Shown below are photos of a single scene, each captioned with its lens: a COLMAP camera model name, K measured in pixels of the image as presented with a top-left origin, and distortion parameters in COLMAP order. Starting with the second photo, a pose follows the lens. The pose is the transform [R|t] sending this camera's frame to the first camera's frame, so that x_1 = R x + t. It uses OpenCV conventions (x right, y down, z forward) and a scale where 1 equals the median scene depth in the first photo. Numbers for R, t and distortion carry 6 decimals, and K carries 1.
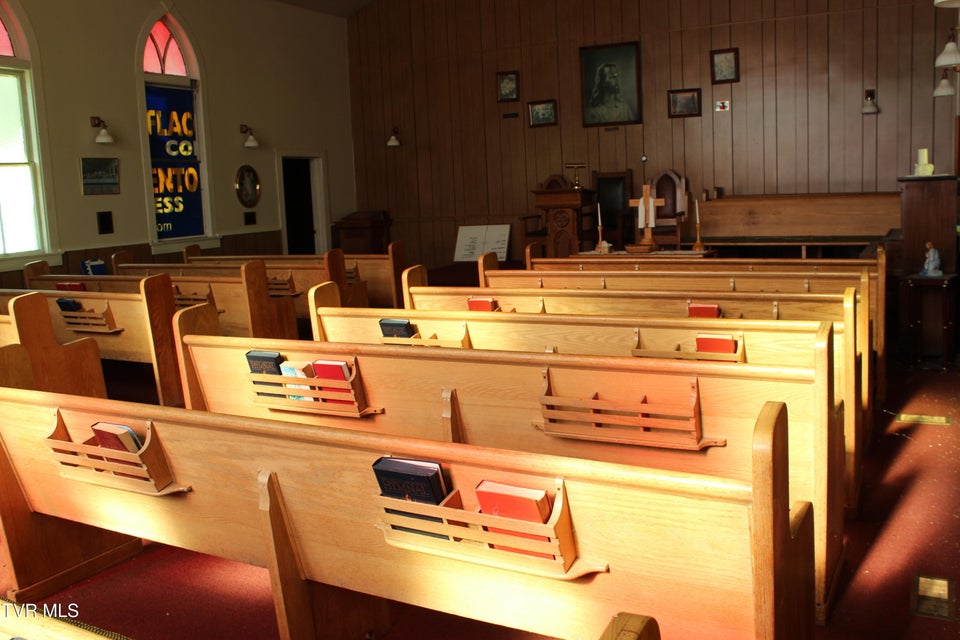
lens RADIAL K [[898.2, 0, 480.0], [0, 898.2, 320.0], [0, 0, 1]] dist [-0.103606, 0.019254]
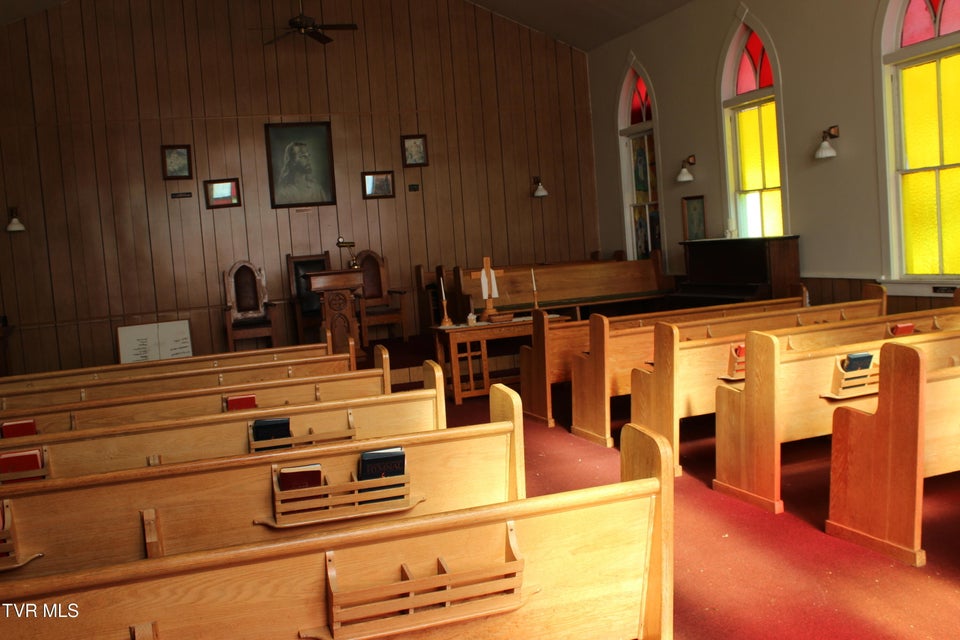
lens RADIAL K [[898.2, 0, 480.0], [0, 898.2, 320.0], [0, 0, 1]] dist [-0.103606, 0.019254]
pose [[0.679352, -0.068506, 0.730608, -0.434925], [0.152761, 0.987023, -0.049495, -0.022100], [-0.717736, 0.145233, 0.681001, 0.232157]]
